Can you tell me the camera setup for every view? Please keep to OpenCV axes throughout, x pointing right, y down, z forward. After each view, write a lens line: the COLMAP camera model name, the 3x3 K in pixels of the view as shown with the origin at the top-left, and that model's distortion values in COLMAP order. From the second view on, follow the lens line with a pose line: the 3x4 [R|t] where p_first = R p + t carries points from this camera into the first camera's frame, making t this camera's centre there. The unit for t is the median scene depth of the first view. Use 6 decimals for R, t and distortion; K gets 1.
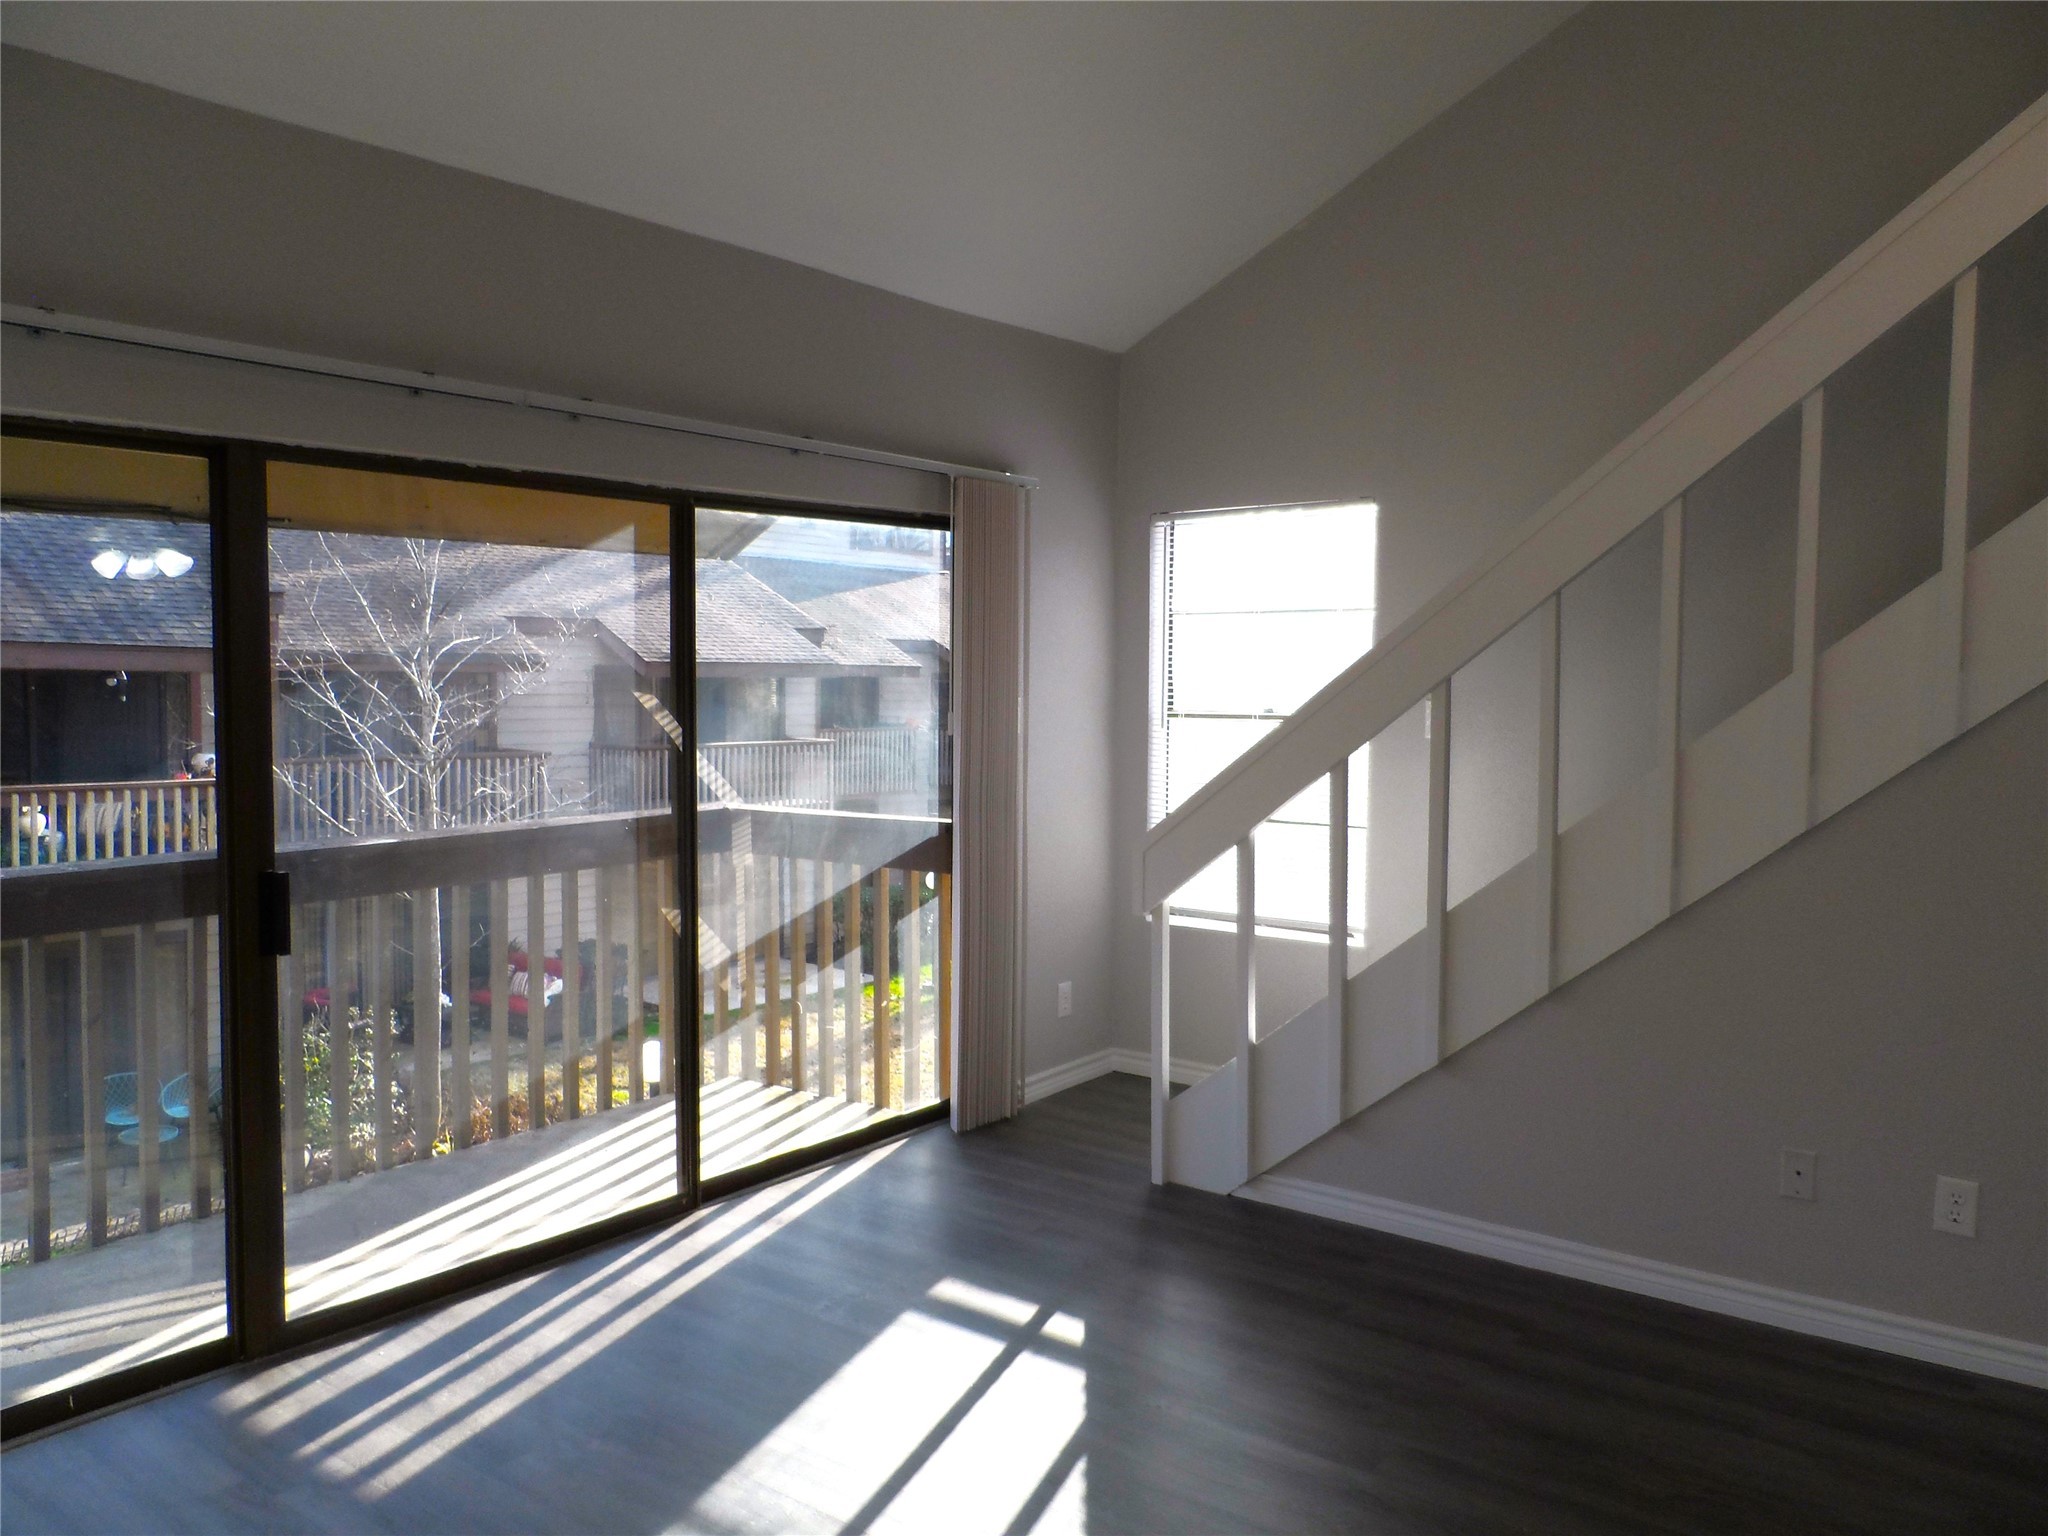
lens RADIAL K [[1561.7, 0, 999.7], [0, 1561.7, 770.2], [0, 0, 1]] dist [0.003663, -0.003345]
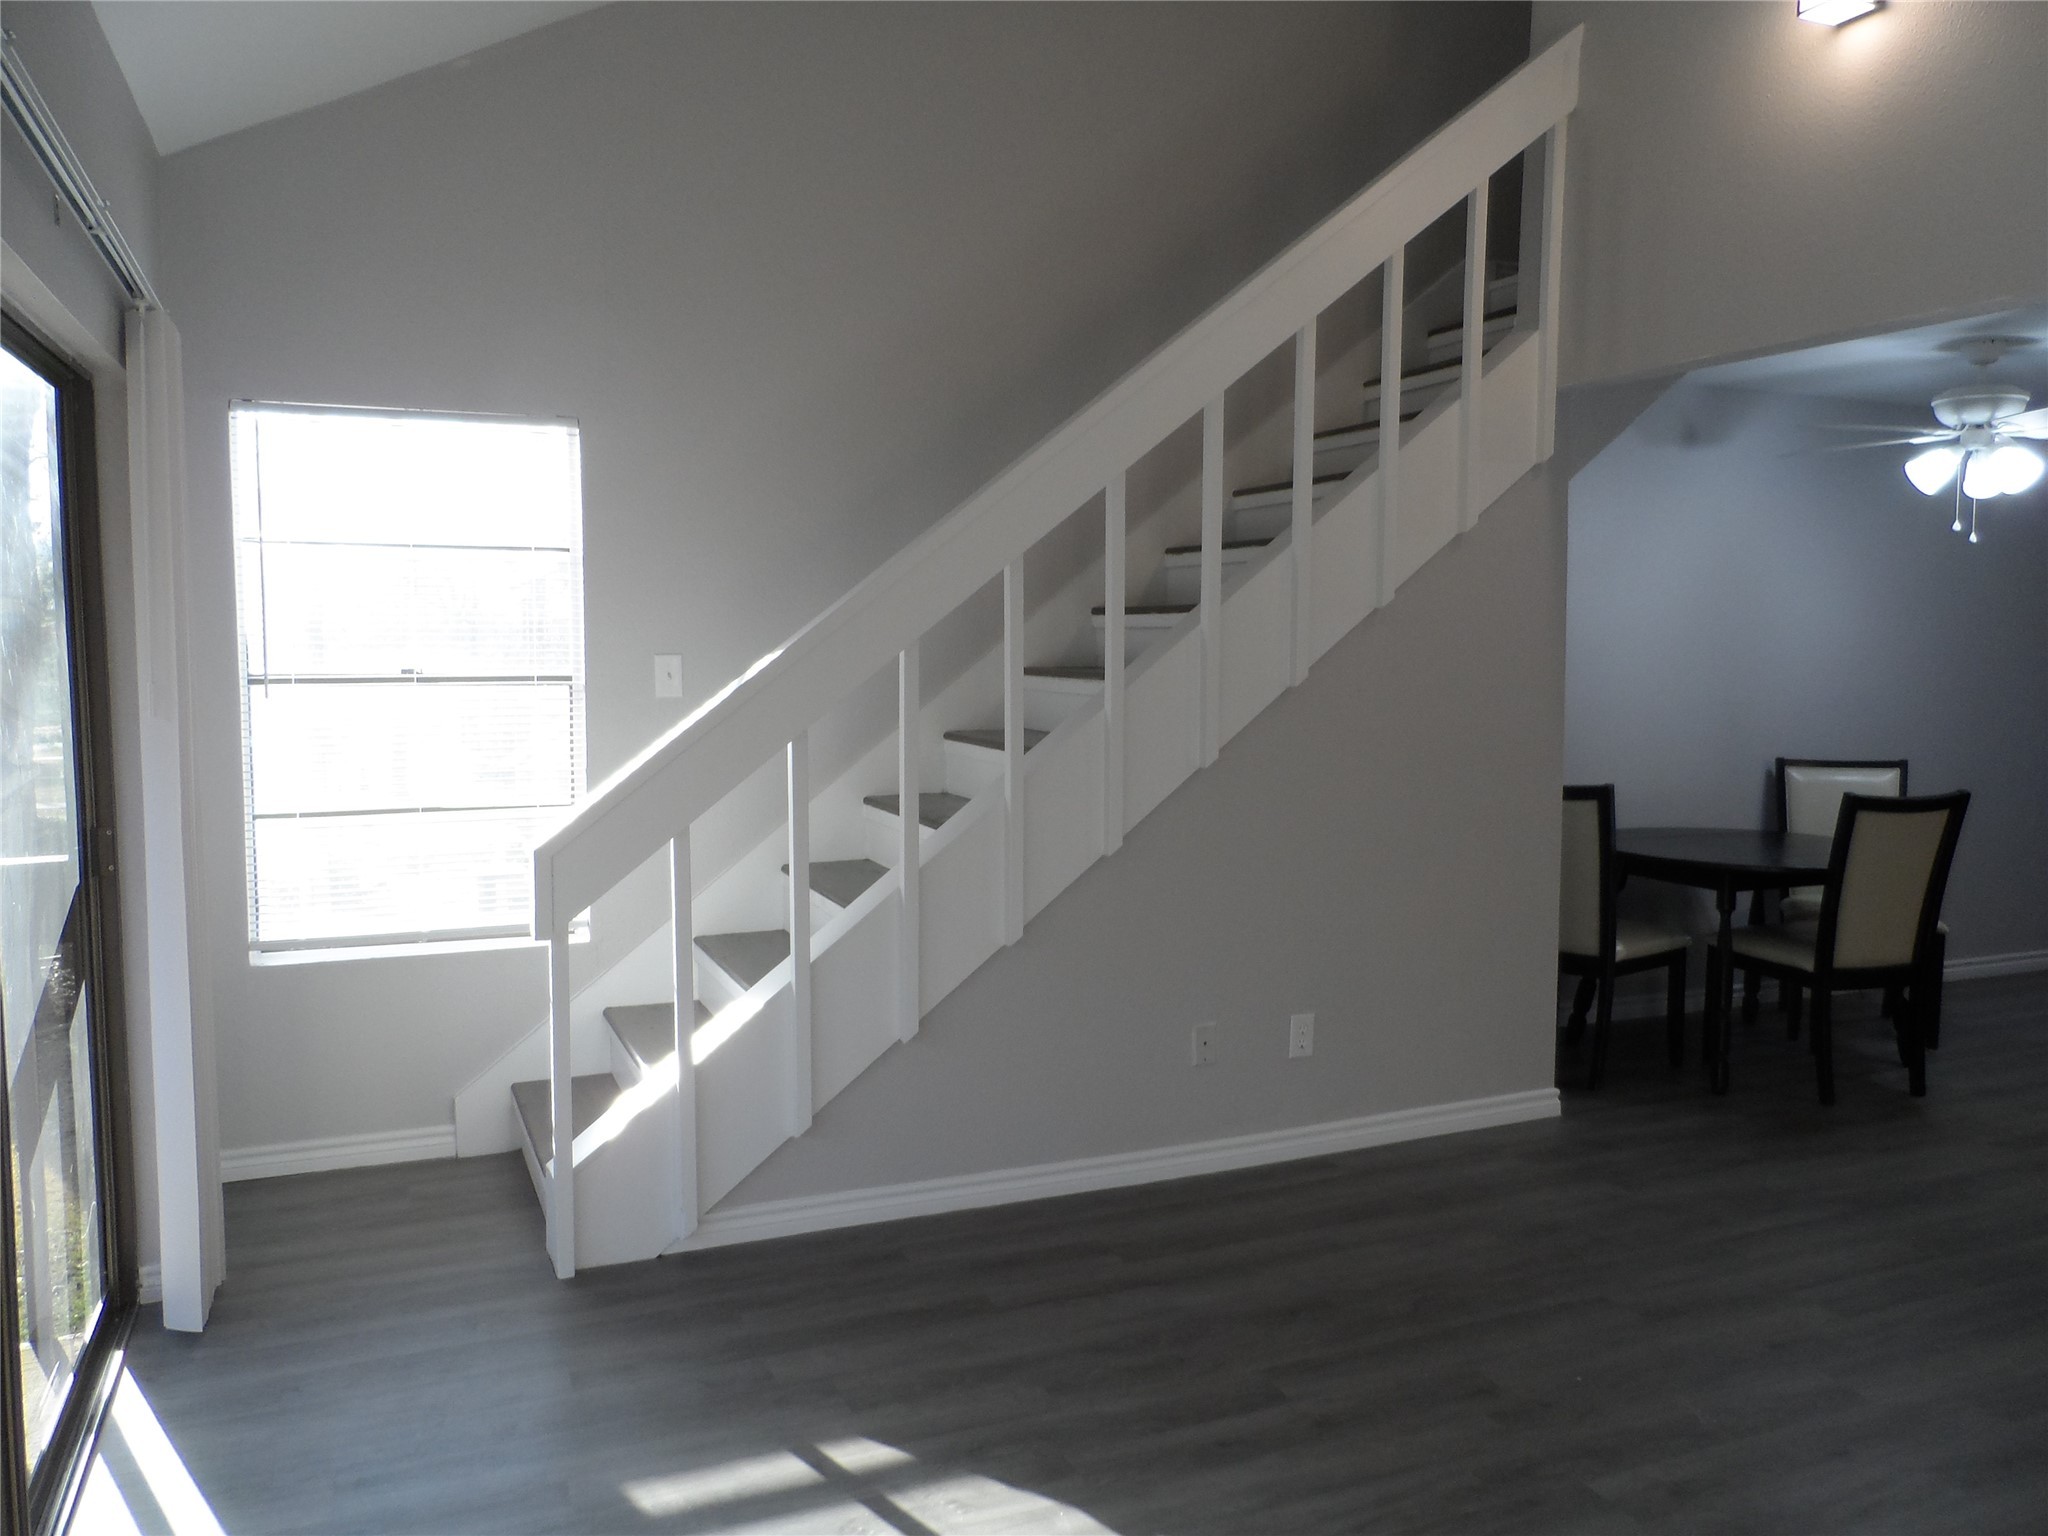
lens RADIAL K [[1561.7, 0, 999.7], [0, 1561.7, 770.2], [0, 0, 1]] dist [0.003663, -0.003345]
pose [[0.474715, -0.085682, 0.875959, -0.566546], [0.047624, 0.996293, 0.071644, -0.045150], [-0.878850, 0.007706, 0.477036, 0.521347]]
